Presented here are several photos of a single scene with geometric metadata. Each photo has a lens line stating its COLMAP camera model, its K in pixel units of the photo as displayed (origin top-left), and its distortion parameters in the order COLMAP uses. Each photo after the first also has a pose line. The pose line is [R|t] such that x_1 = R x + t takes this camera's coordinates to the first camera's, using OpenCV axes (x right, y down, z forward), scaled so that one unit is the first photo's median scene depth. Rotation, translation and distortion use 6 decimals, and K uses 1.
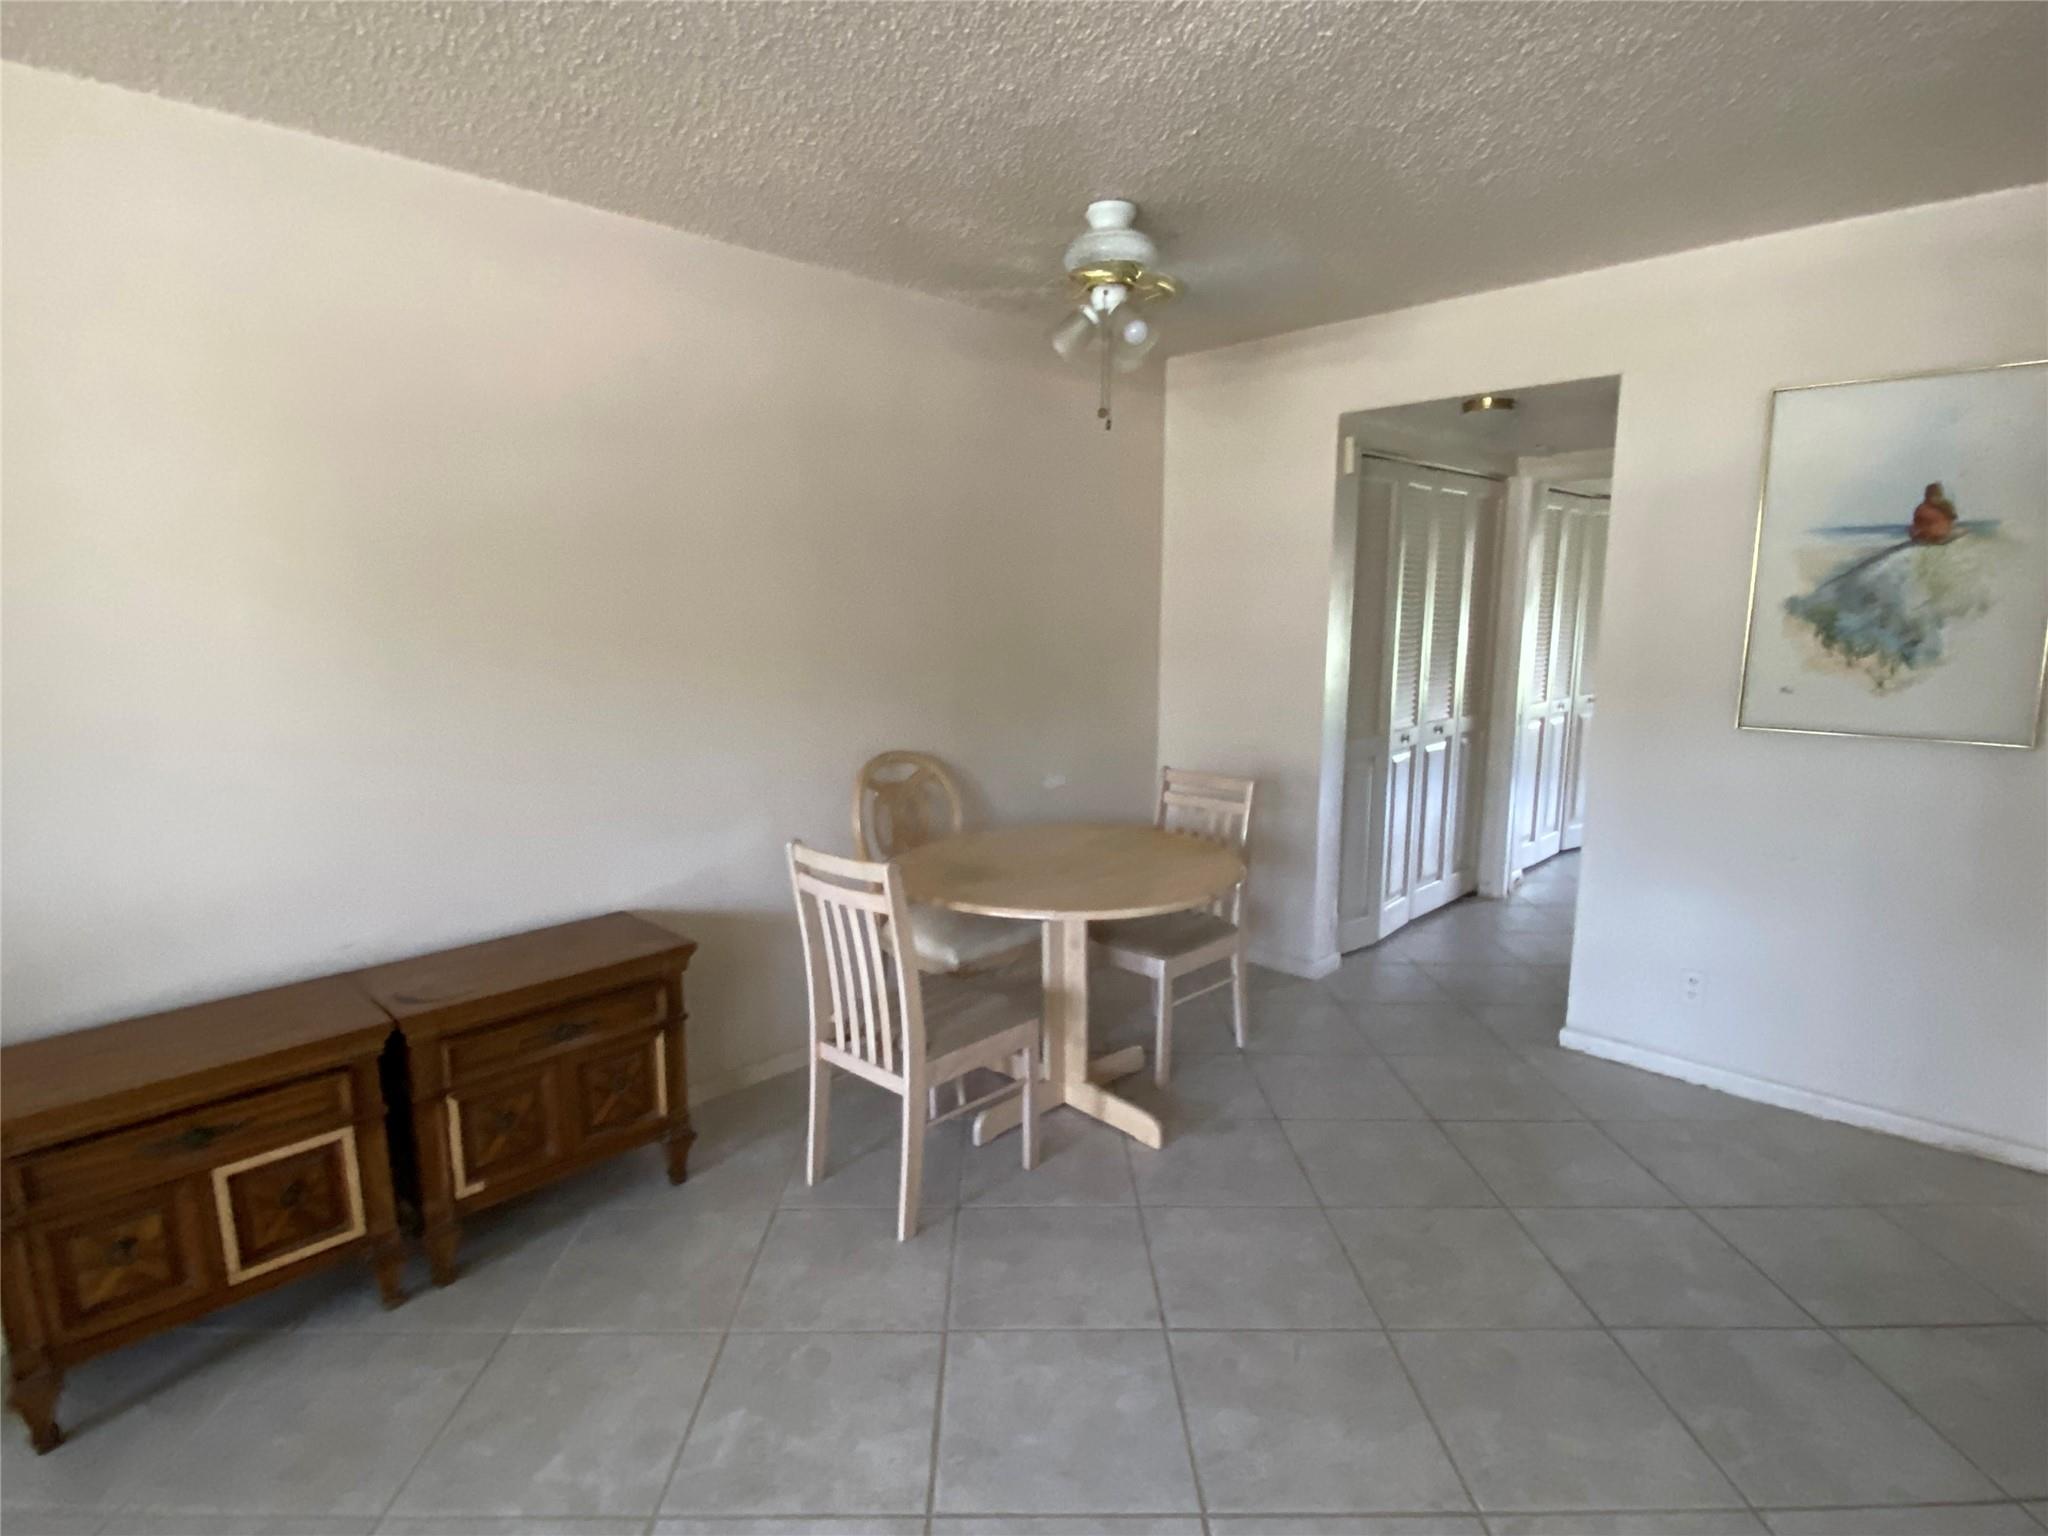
lens RADIAL K [[1100.1, 0, 1018.6], [0, 1100.1, 766.7], [0, 0, 1]] dist [0.025027, -0.019647]
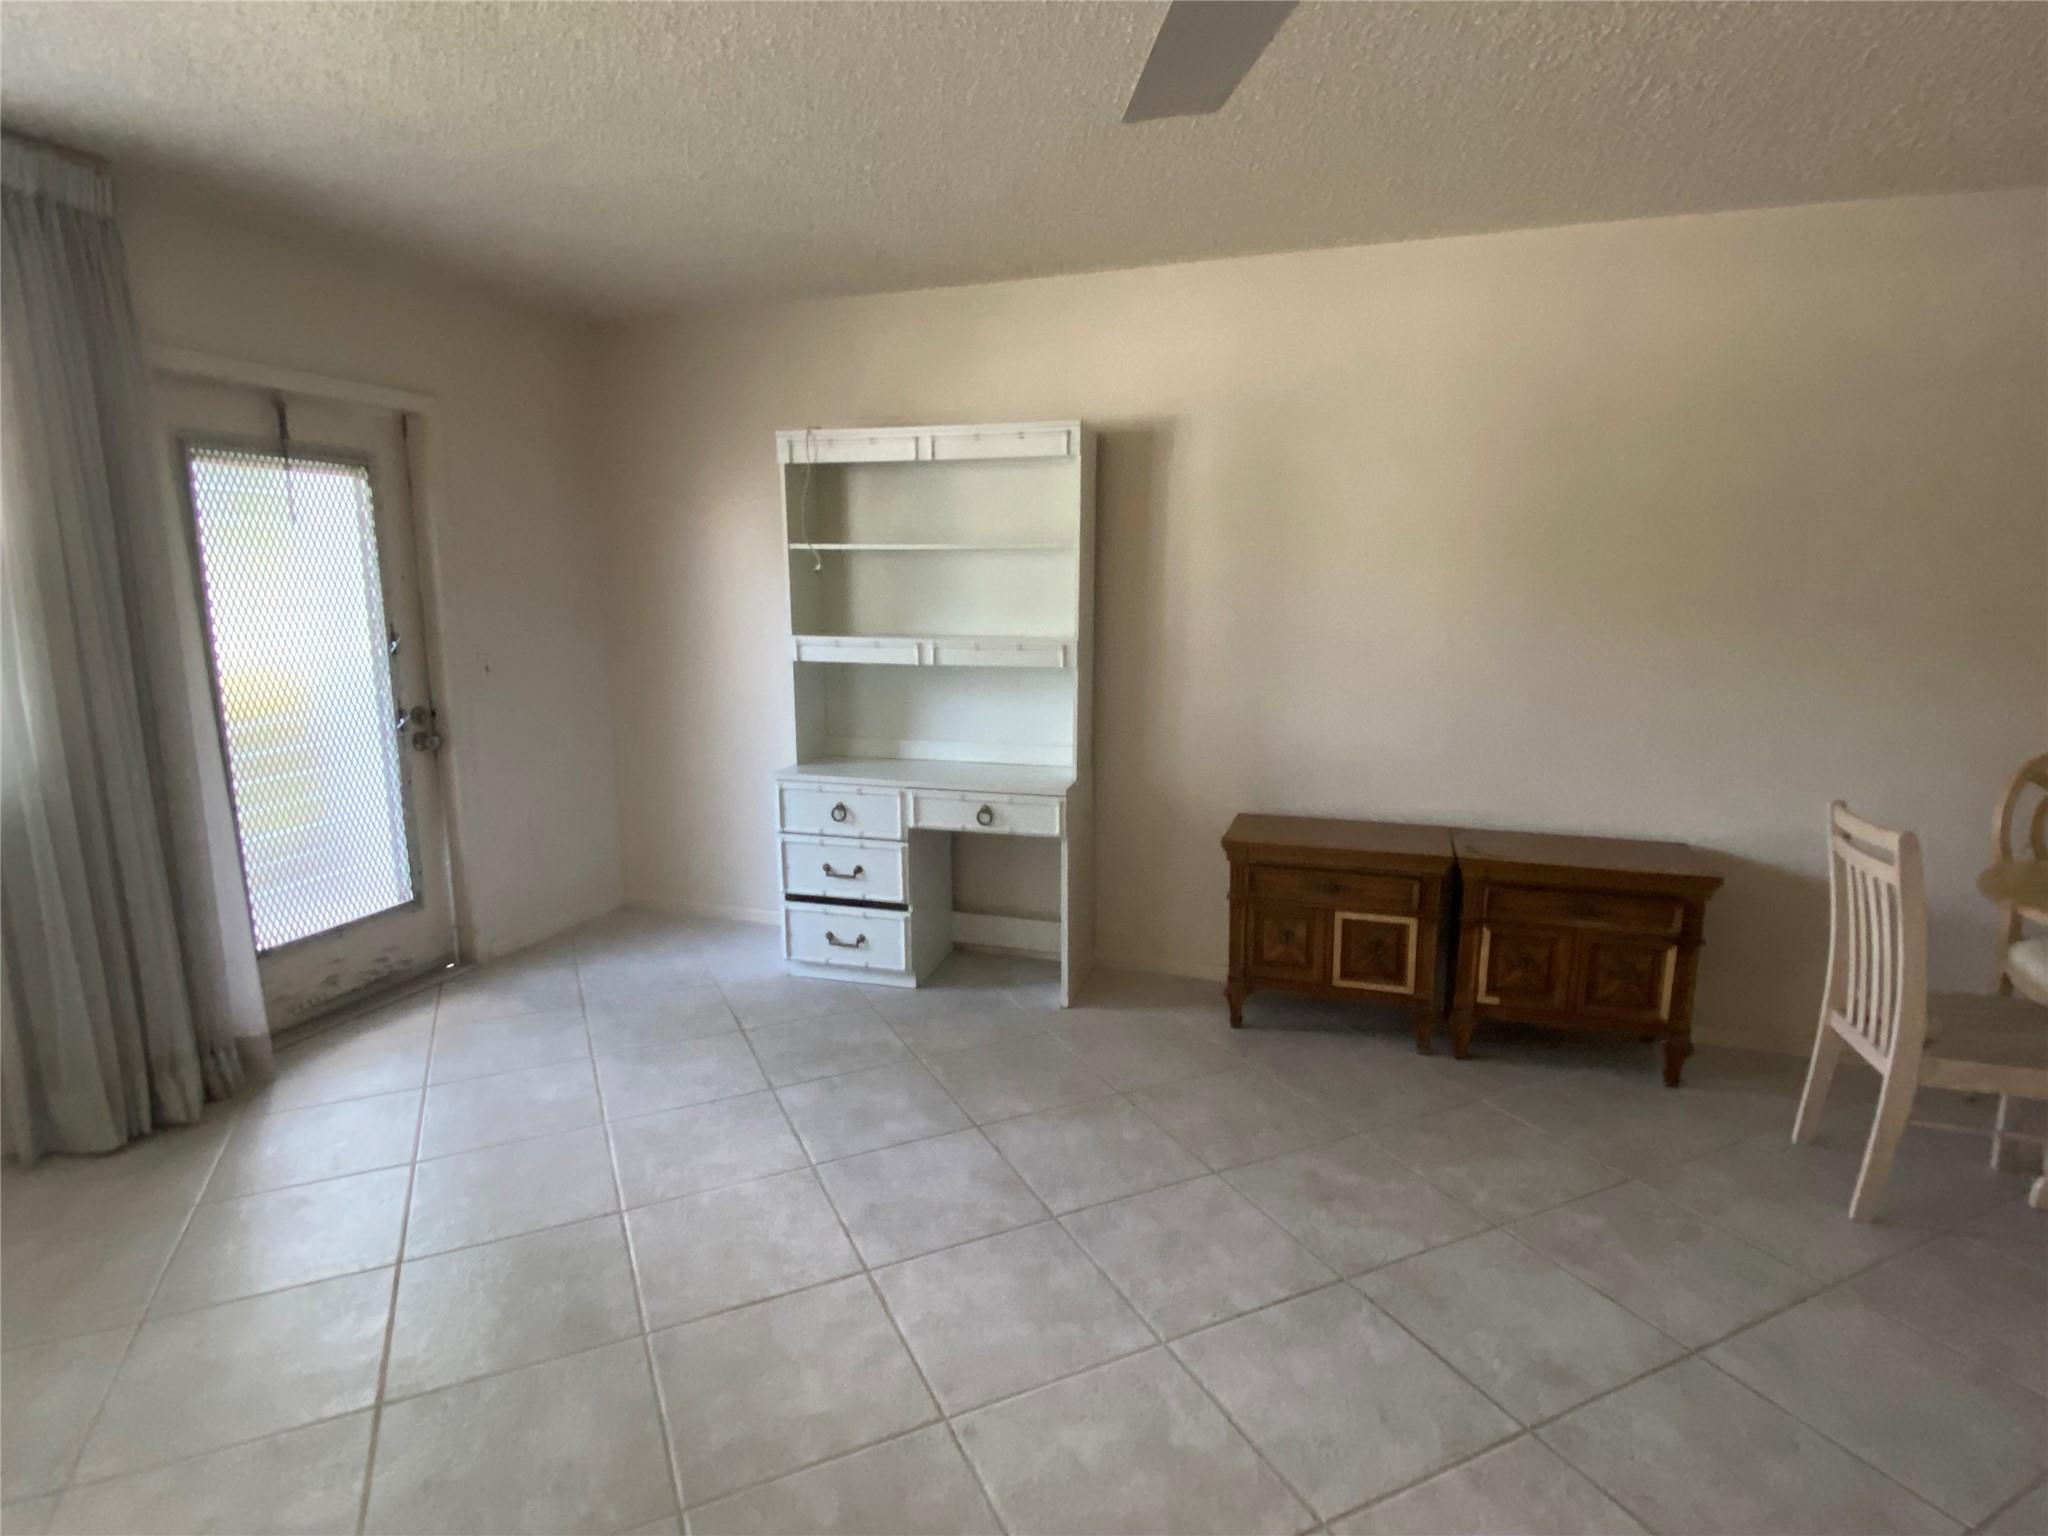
lens RADIAL K [[1100.1, 0, 1012.0], [0, 1100.1, 783.9], [0, 0, 1]] dist [0.025027, -0.019647]
pose [[0.450684, 0.185915, -0.873109, 0.385518], [-0.149414, 0.979985, 0.131547, 0.032820], [0.880090, 0.071168, 0.469442, -0.171876]]
